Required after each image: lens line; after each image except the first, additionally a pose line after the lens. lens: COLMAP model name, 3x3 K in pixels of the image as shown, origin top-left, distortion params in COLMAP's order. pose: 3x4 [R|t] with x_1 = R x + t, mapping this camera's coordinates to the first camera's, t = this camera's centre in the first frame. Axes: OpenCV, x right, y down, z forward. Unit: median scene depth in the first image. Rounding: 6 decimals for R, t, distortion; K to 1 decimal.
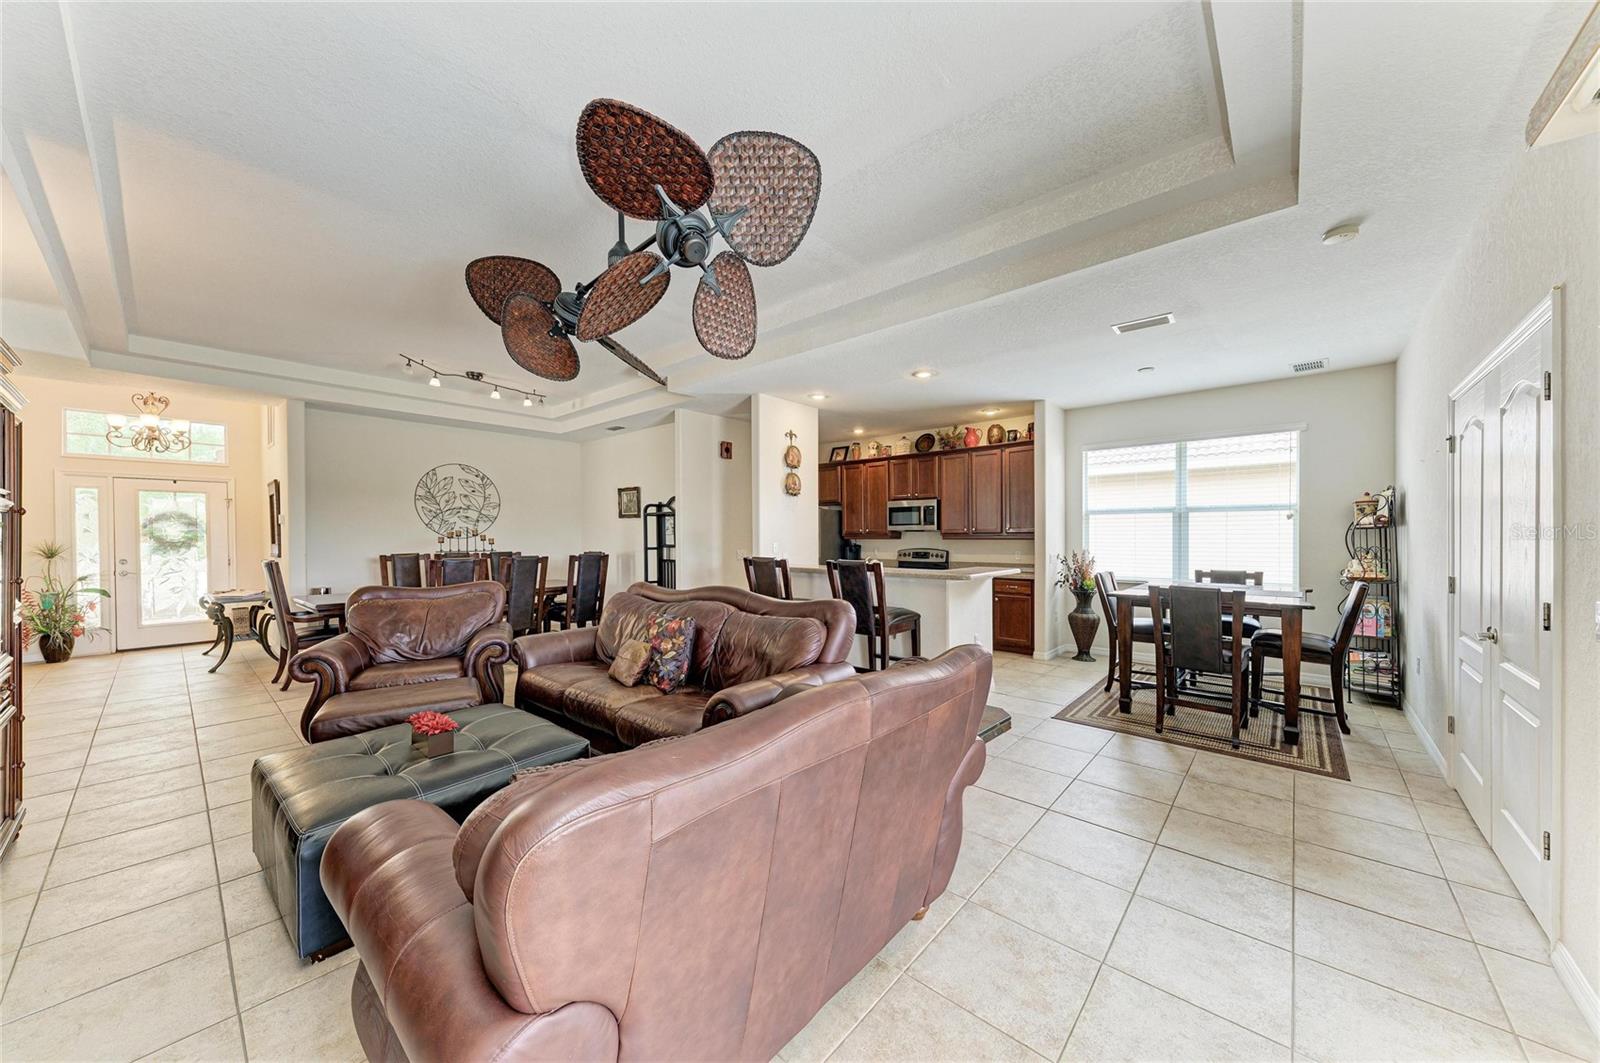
lens RADIAL K [[559.5, 0, 805.8], [0, 559.5, 537.8], [0, 0, 1]] dist [0.020988, -0.005946]
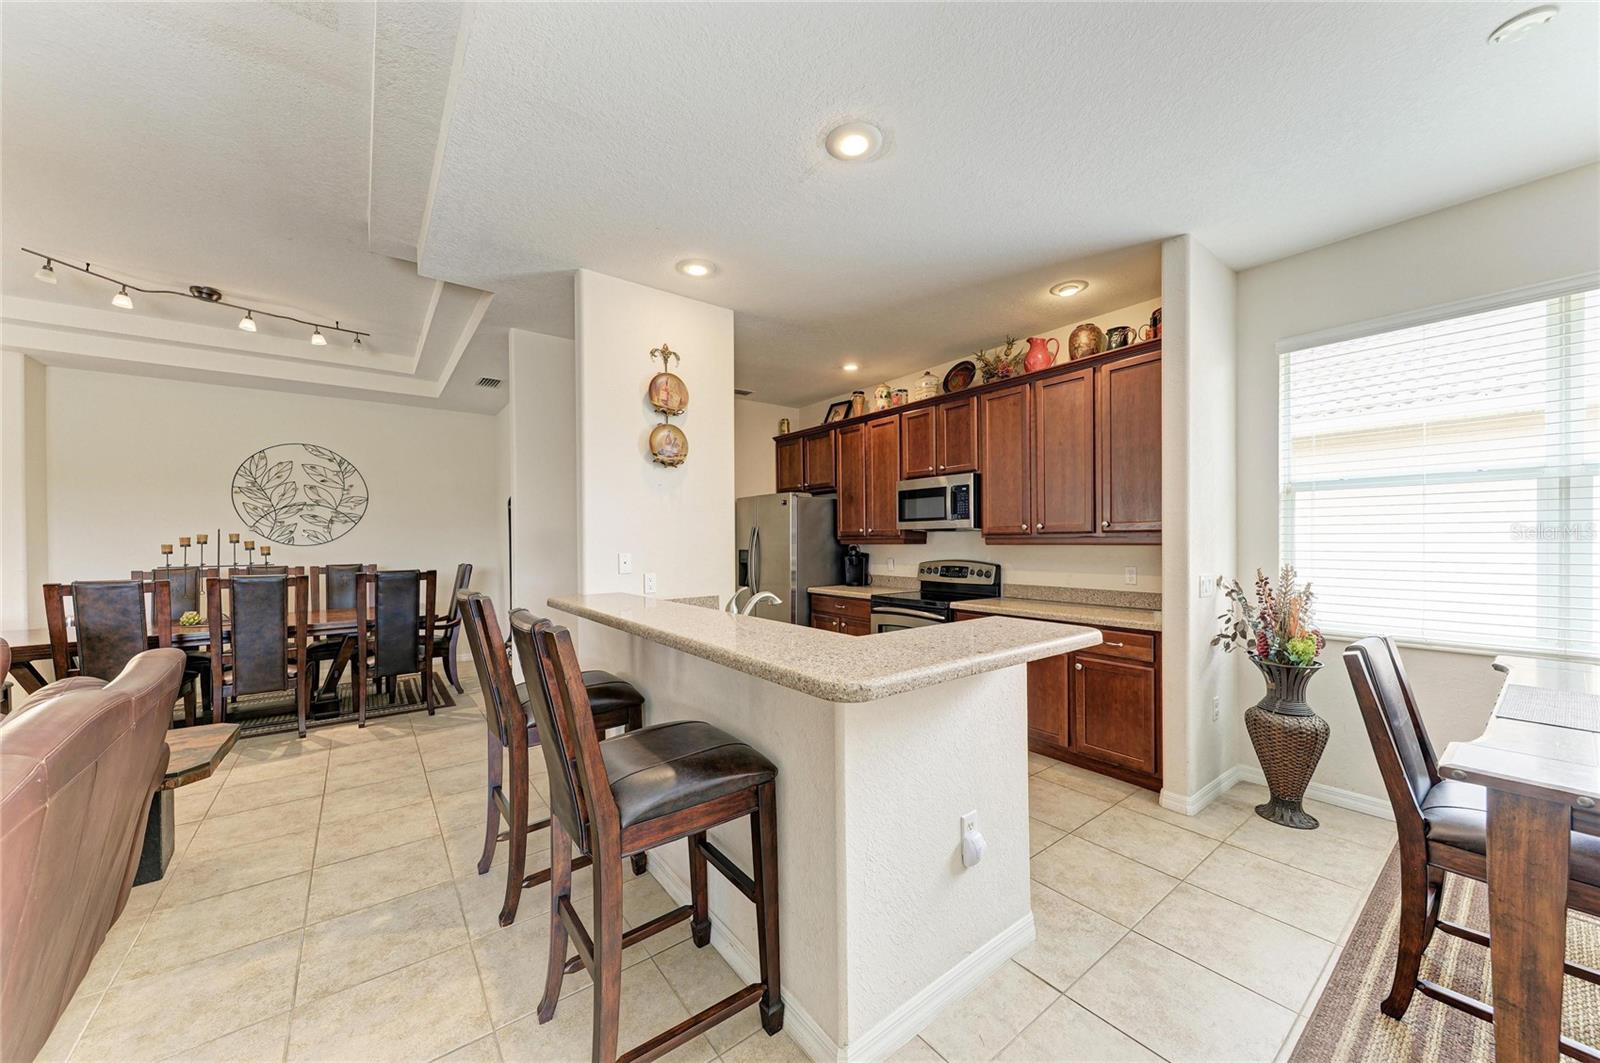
lens RADIAL K [[573.2, 0, 806.7], [0, 573.2, 543.1], [0, 0, 1]] dist [0.015880, -0.005364]
pose [[0.981319, -0.004157, -0.192342, 0.199187], [0.005131, 0.999976, 0.004565, -0.002522], [0.192319, -0.005467, 0.981317, 0.451209]]
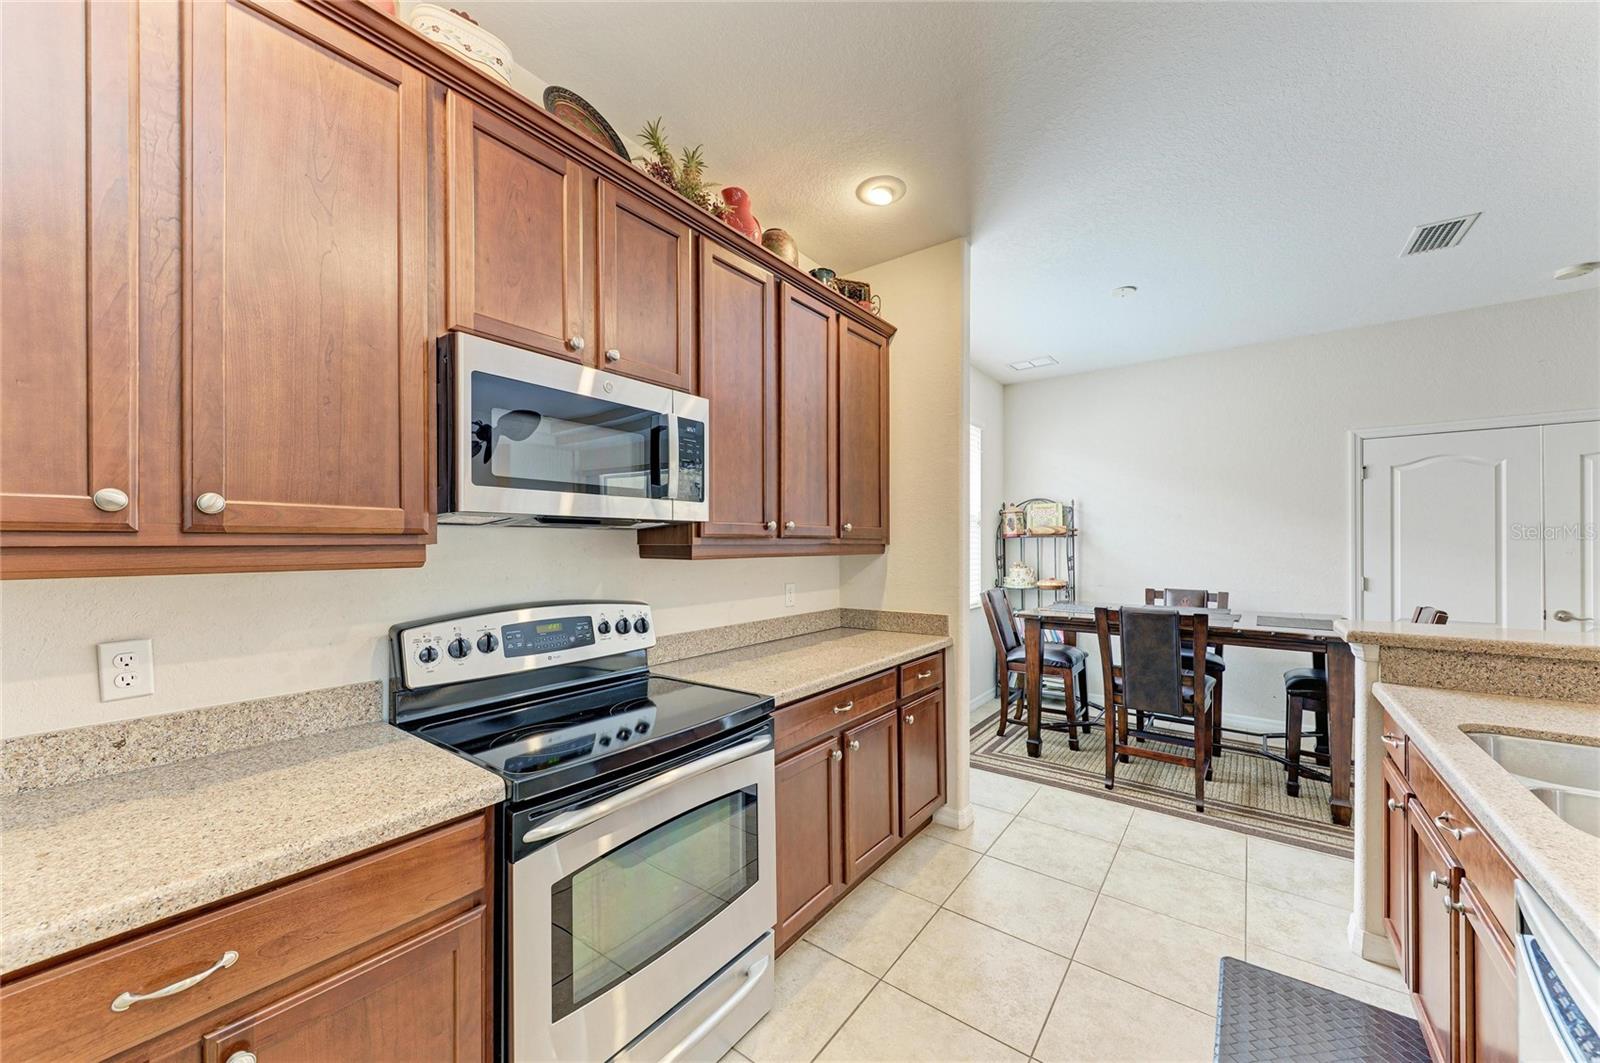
lens RADIAL K [[573.2, 0, 806.7], [0, 573.2, 543.1], [0, 0, 1]] dist [0.015880, -0.005364]
pose [[-0.075909, 0.006469, 0.997094, -0.029922], [0.003707, 0.999974, -0.006205, -0.003378], [-0.997108, 0.003225, -0.075931, 1.082508]]
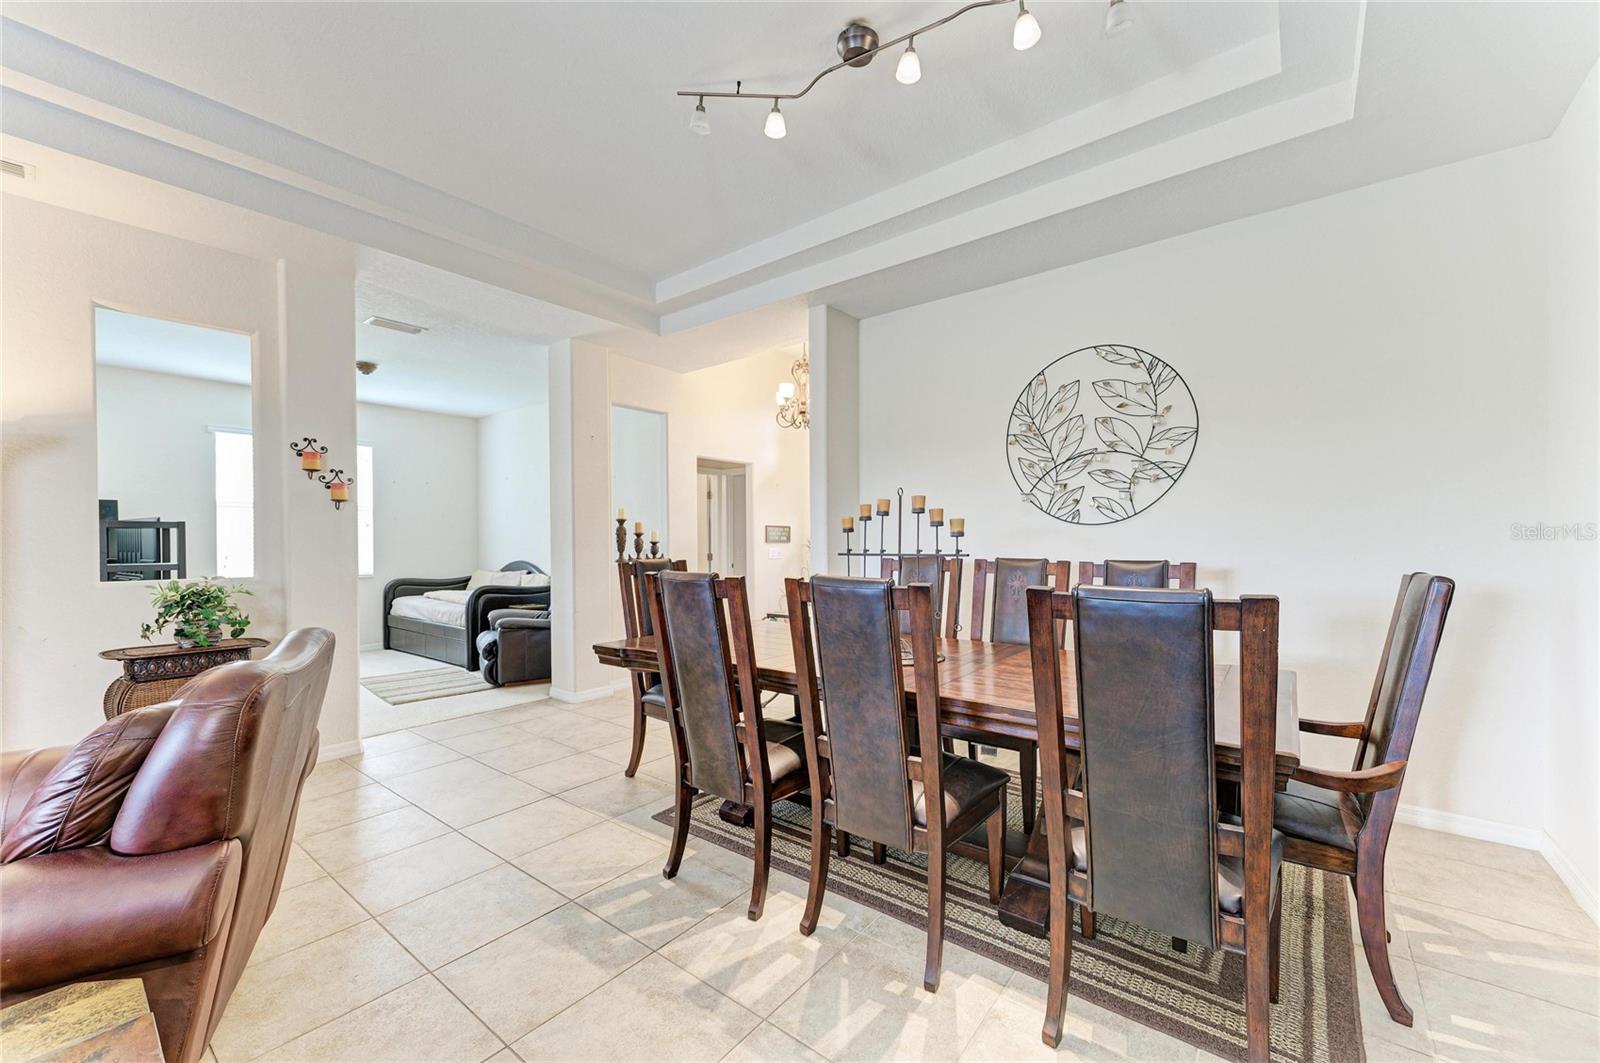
lens RADIAL K [[635.3, 0, 810.2], [0, 635.3, 540.2], [0, 0, 1]] dist [0.010595, -0.000178]
pose [[0.057307, 0.003264, -0.998351, -0.180642], [0.001244, 0.999994, 0.003341, 0.012516], [0.998356, -0.001433, 0.057303, 0.887230]]
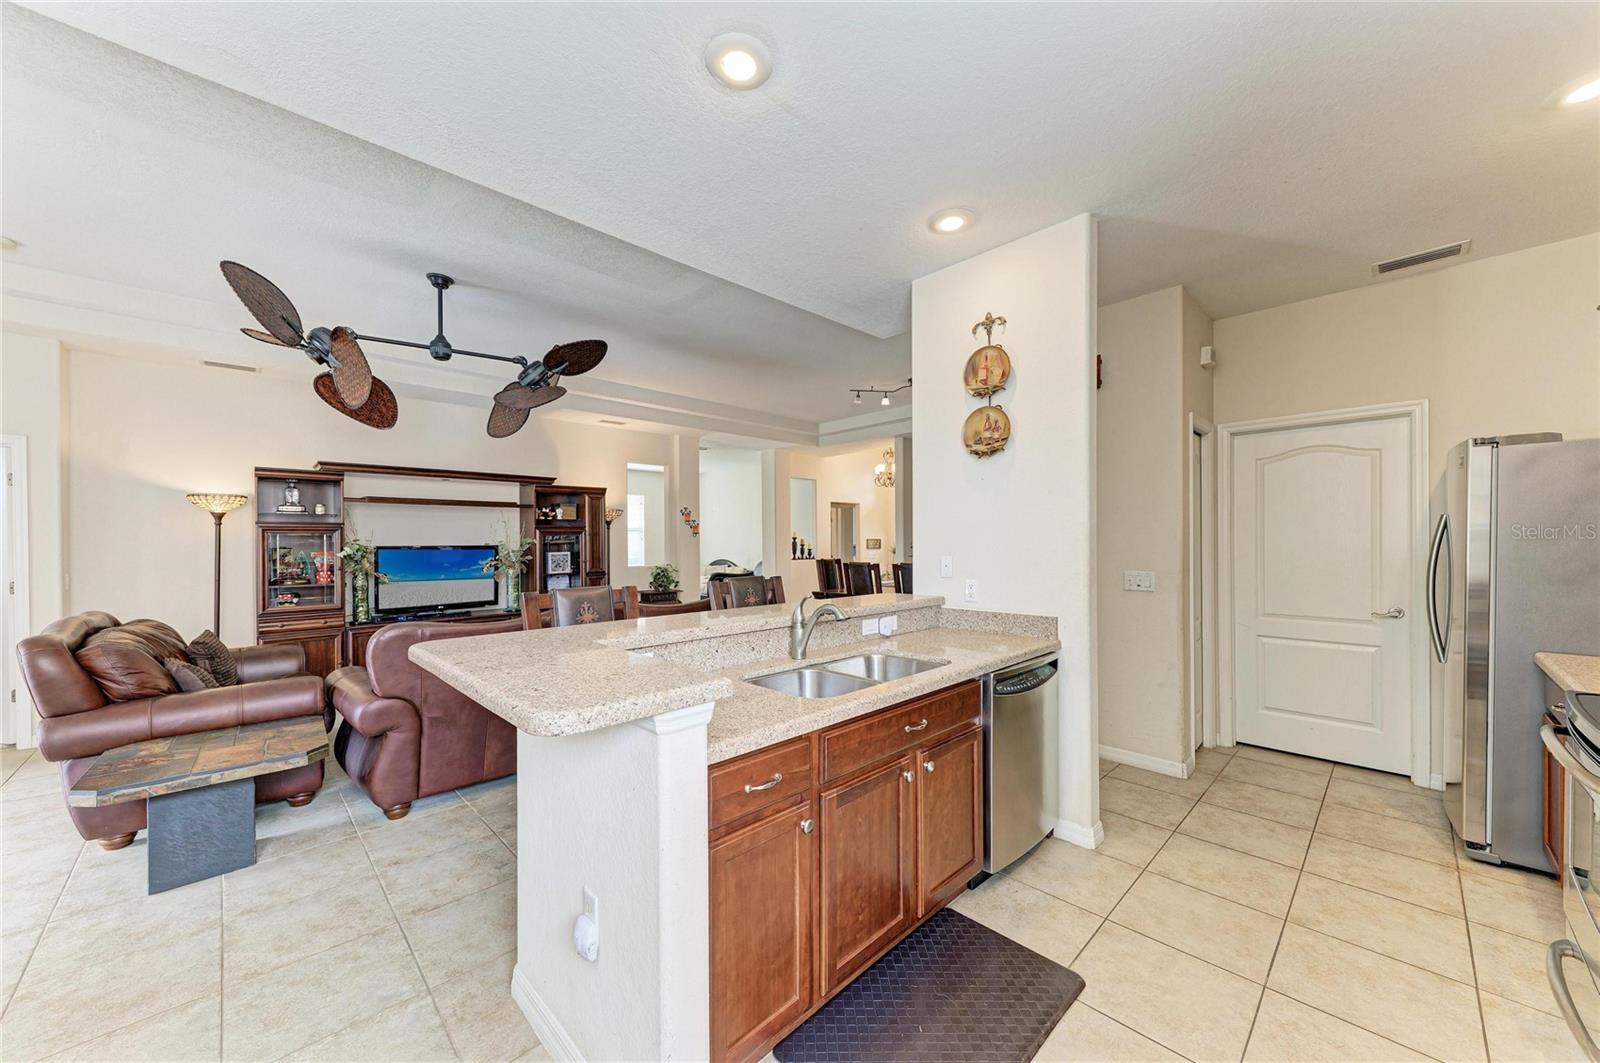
lens RADIAL K [[583.2, 0, 811.3], [0, 583.2, 544.4], [0, 0, 1]] dist [0.000561, -0.000214]
pose [[-0.068070, 0.007779, -0.997650, 0.434434], [0.004778, 0.999961, 0.007471, -0.005886], [0.997669, -0.004258, -0.068105, 0.829362]]
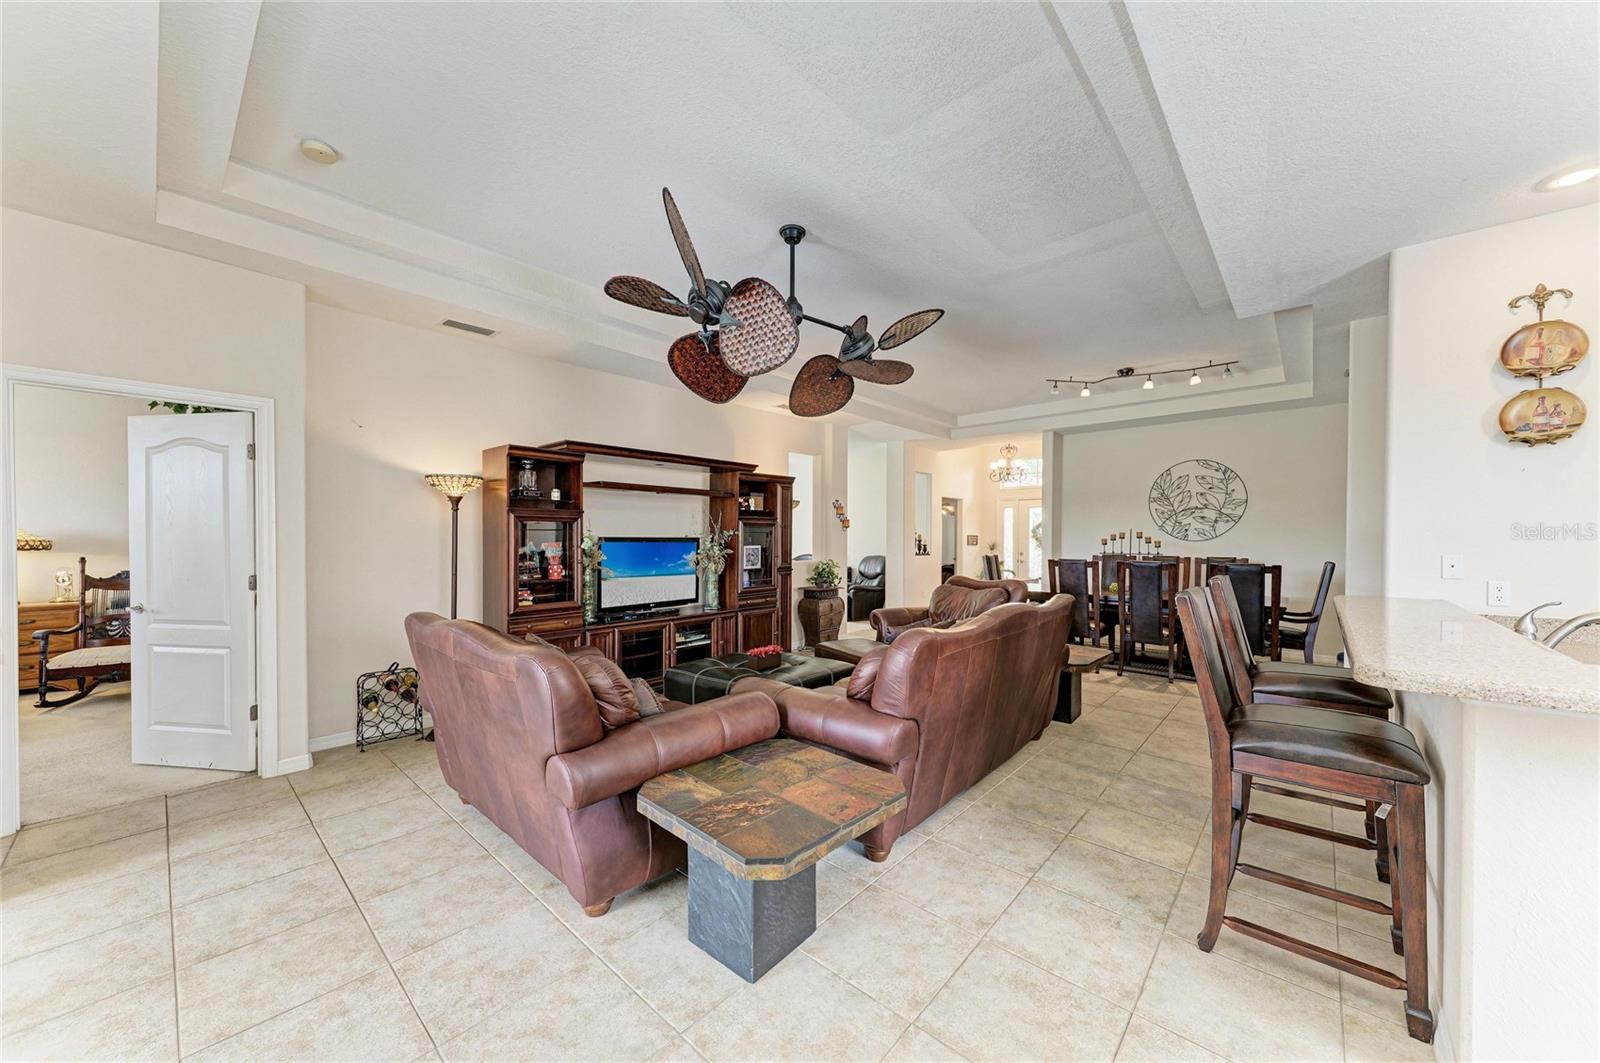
lens RADIAL K [[573.2, 0, 806.7], [0, 573.2, 543.1], [0, 0, 1]] dist [0.015880, -0.005364]
pose [[-0.003589, 0.011949, -0.999922, 0.380246], [-0.006531, 0.999907, 0.011972, -0.002970], [0.999972, 0.006573, -0.003511, 0.430779]]
